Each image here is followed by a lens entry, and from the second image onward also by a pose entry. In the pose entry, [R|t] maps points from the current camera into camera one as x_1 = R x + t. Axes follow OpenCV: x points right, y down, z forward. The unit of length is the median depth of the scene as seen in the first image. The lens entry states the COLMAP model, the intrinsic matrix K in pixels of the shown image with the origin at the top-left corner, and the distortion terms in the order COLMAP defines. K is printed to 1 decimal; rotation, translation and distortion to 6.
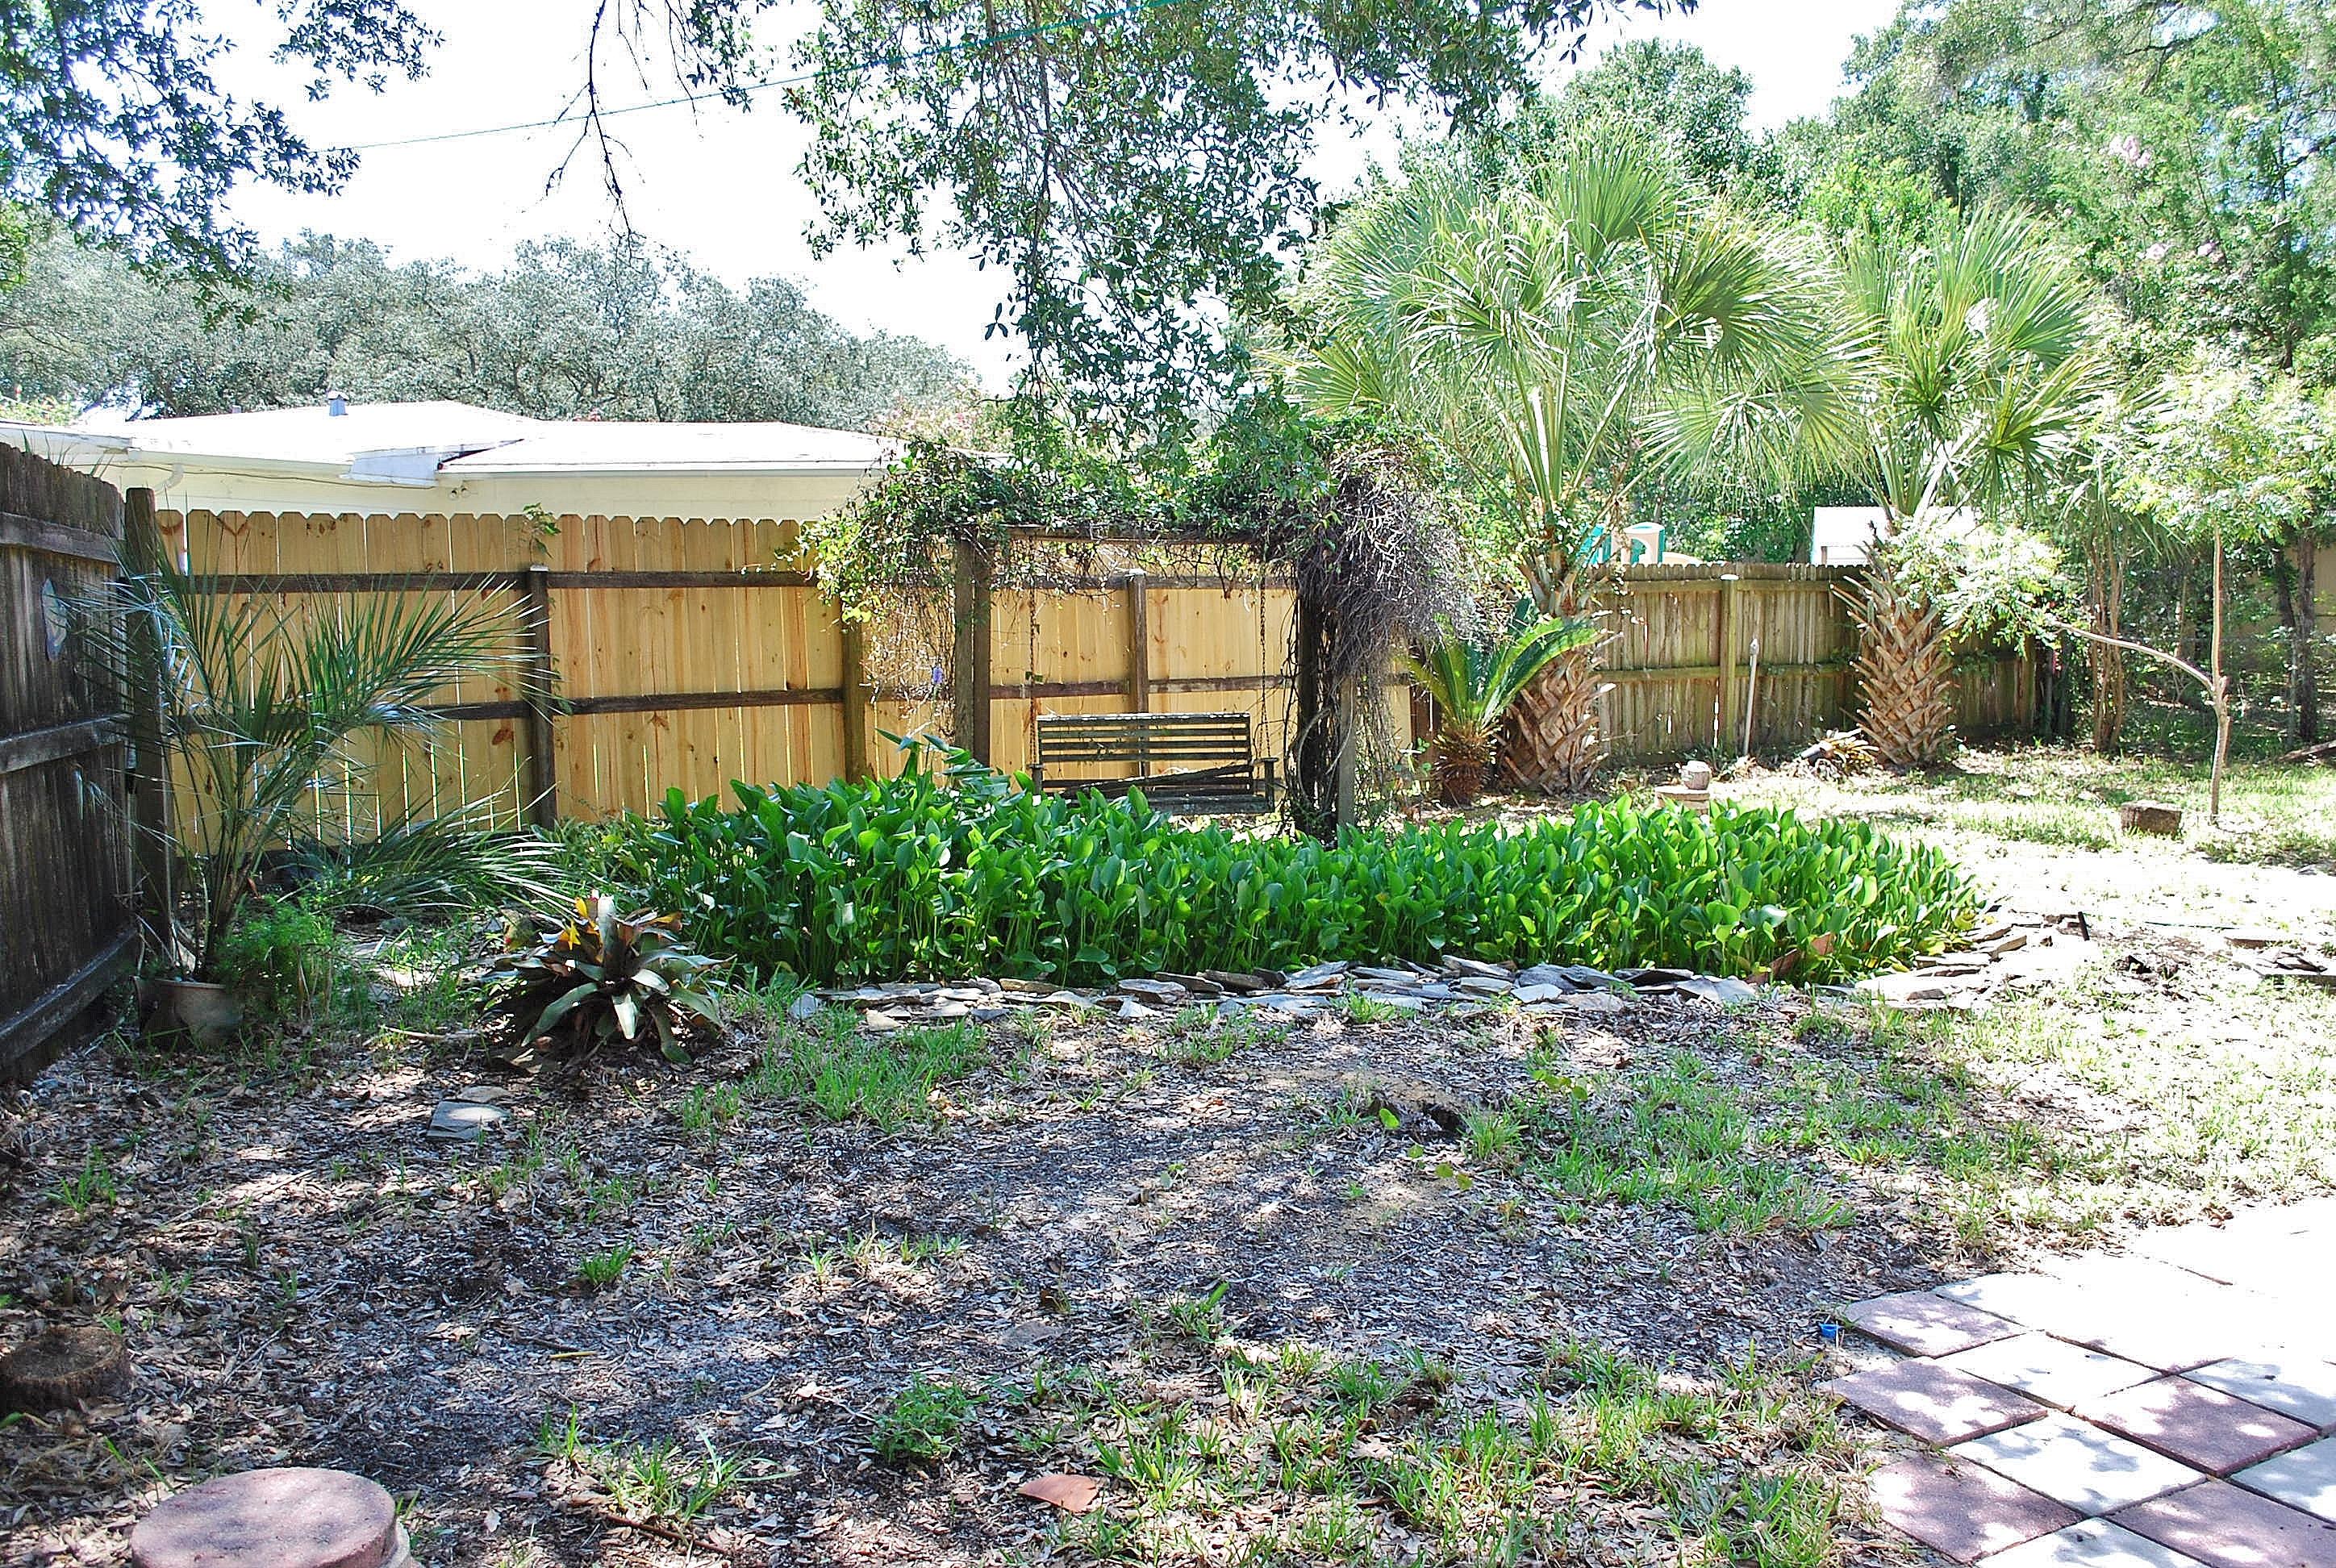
lens RADIAL K [[2070.2, 0, 1173.8], [0, 2070.2, 774.8], [0, 0, 1]] dist [-0.083660, 0.014332]
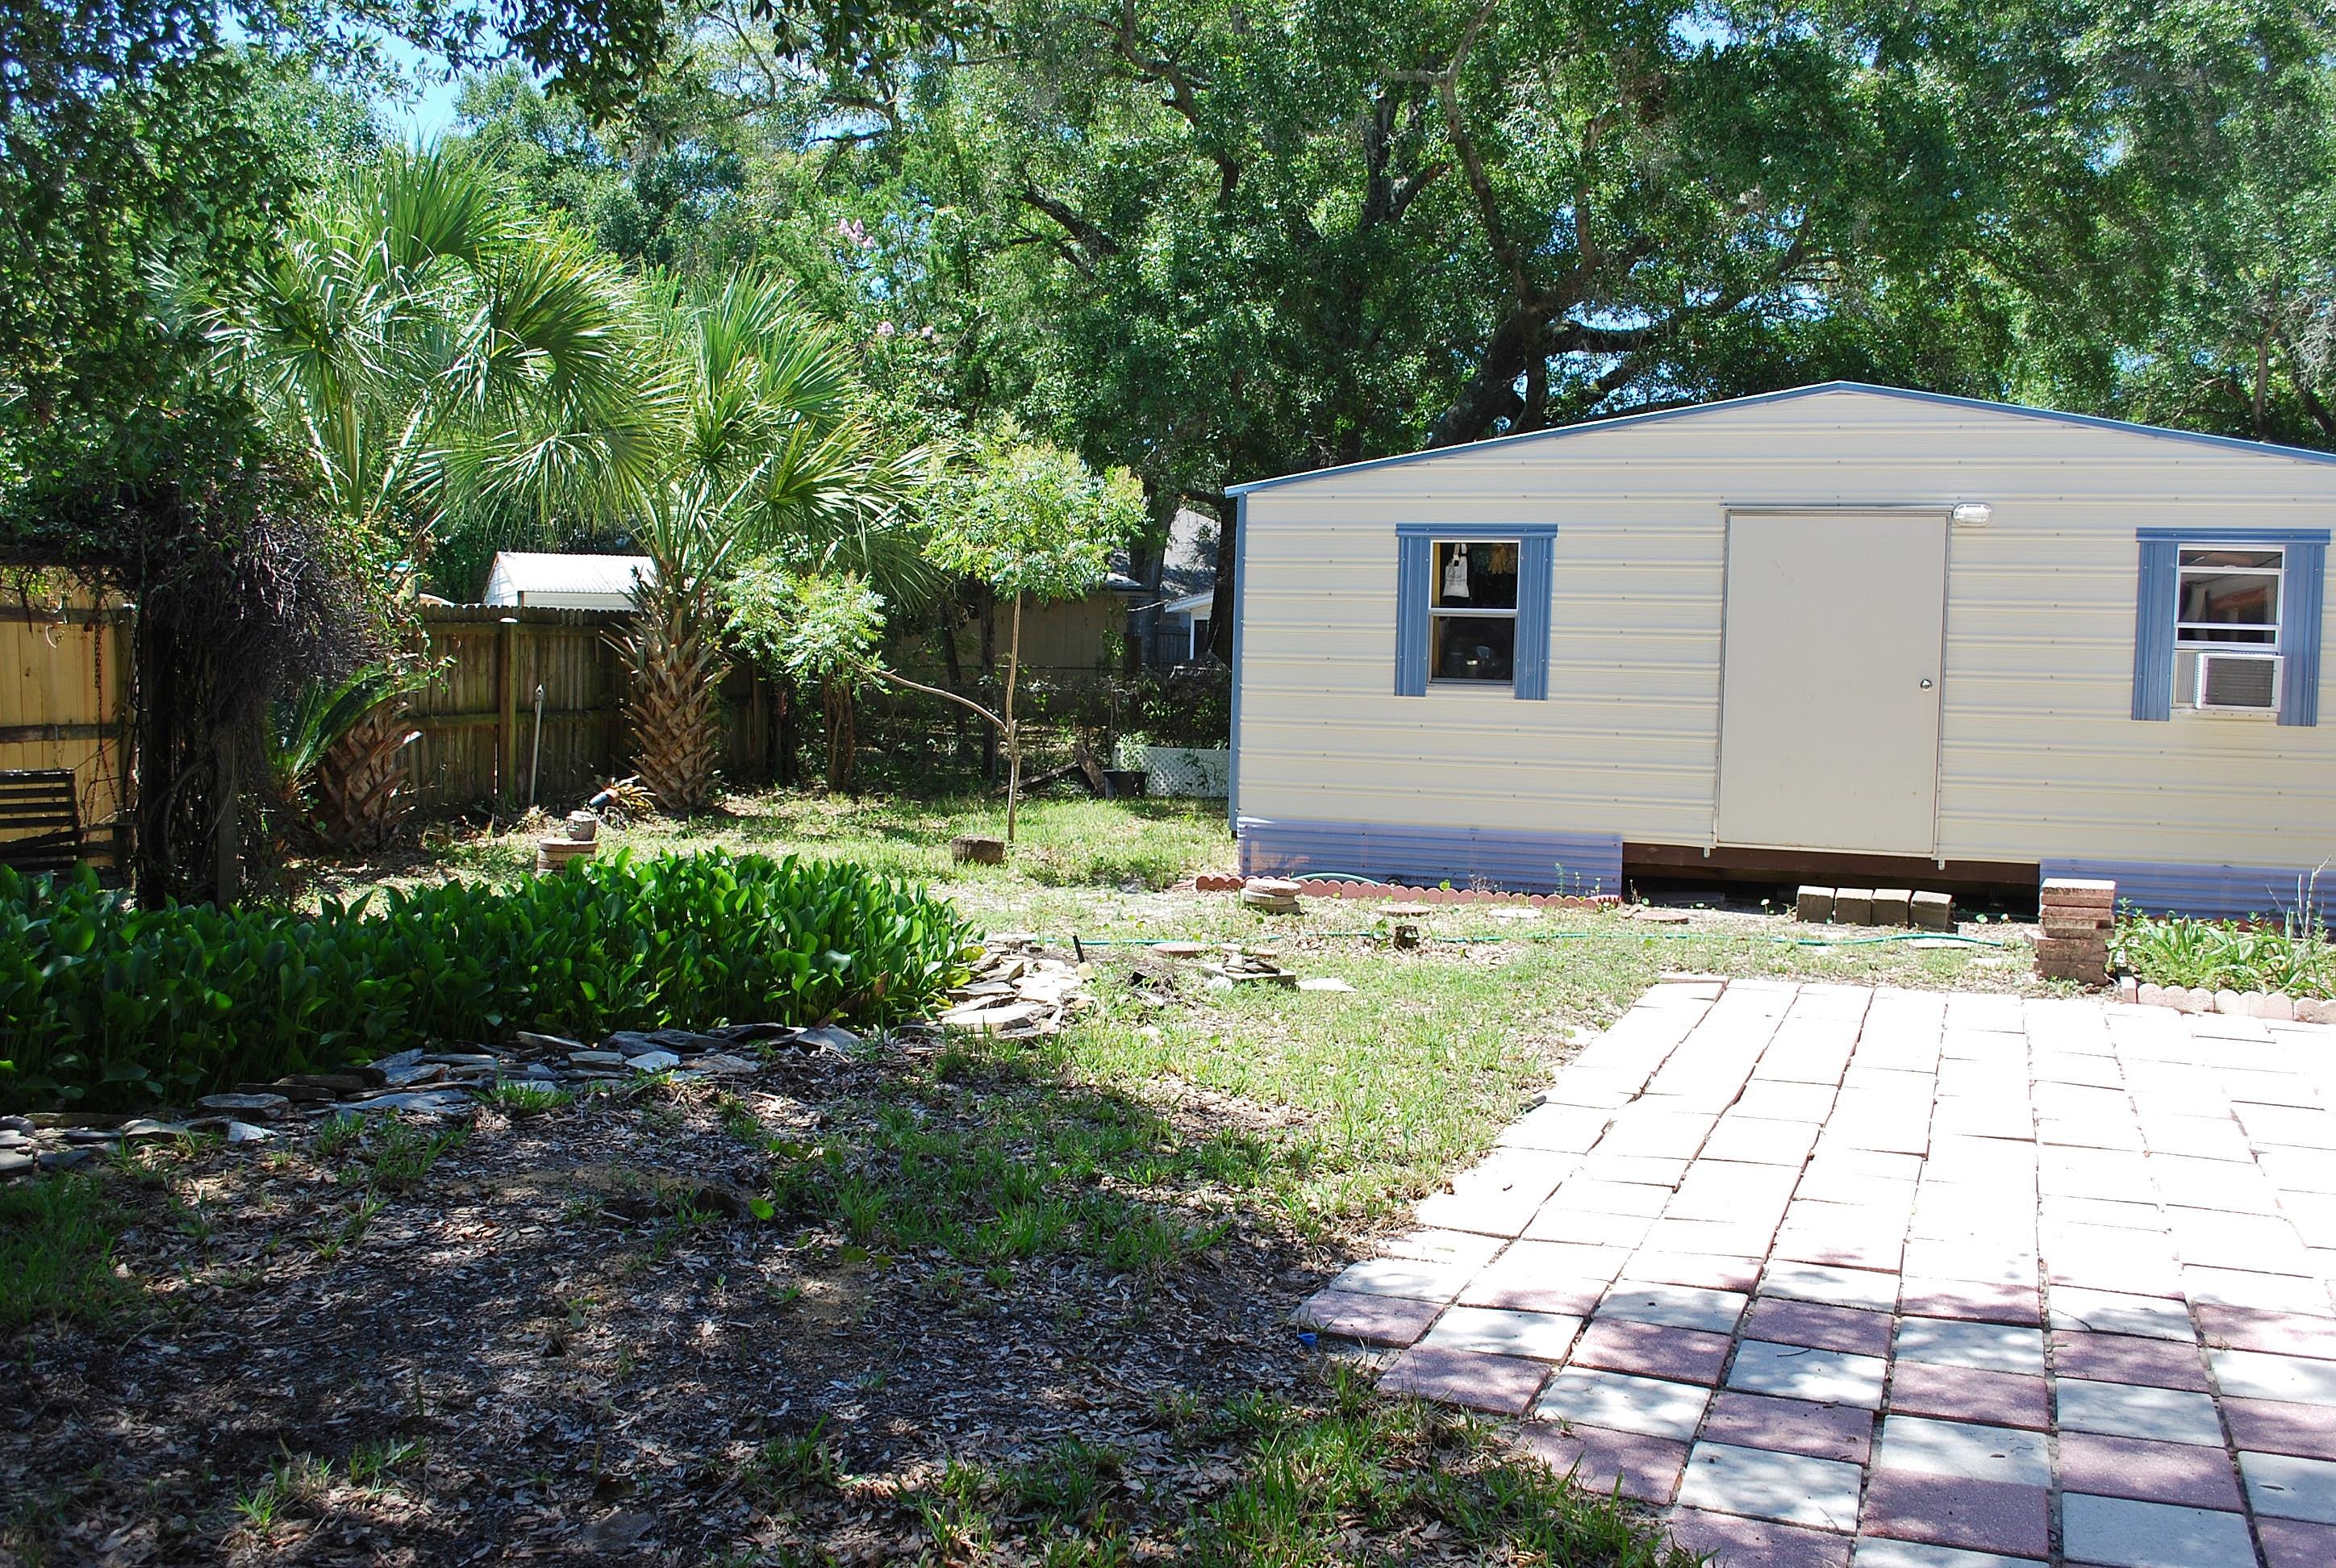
lens RADIAL K [[2070.2, 0, 1167.9], [0, 2070.2, 788.1], [0, 0, 1]] dist [-0.083660, 0.014332]
pose [[0.754226, -0.023351, 0.656200, -0.163313], [0.034920, 0.999380, -0.004574, -0.003084], [-0.655686, 0.026365, 0.754573, 0.094989]]
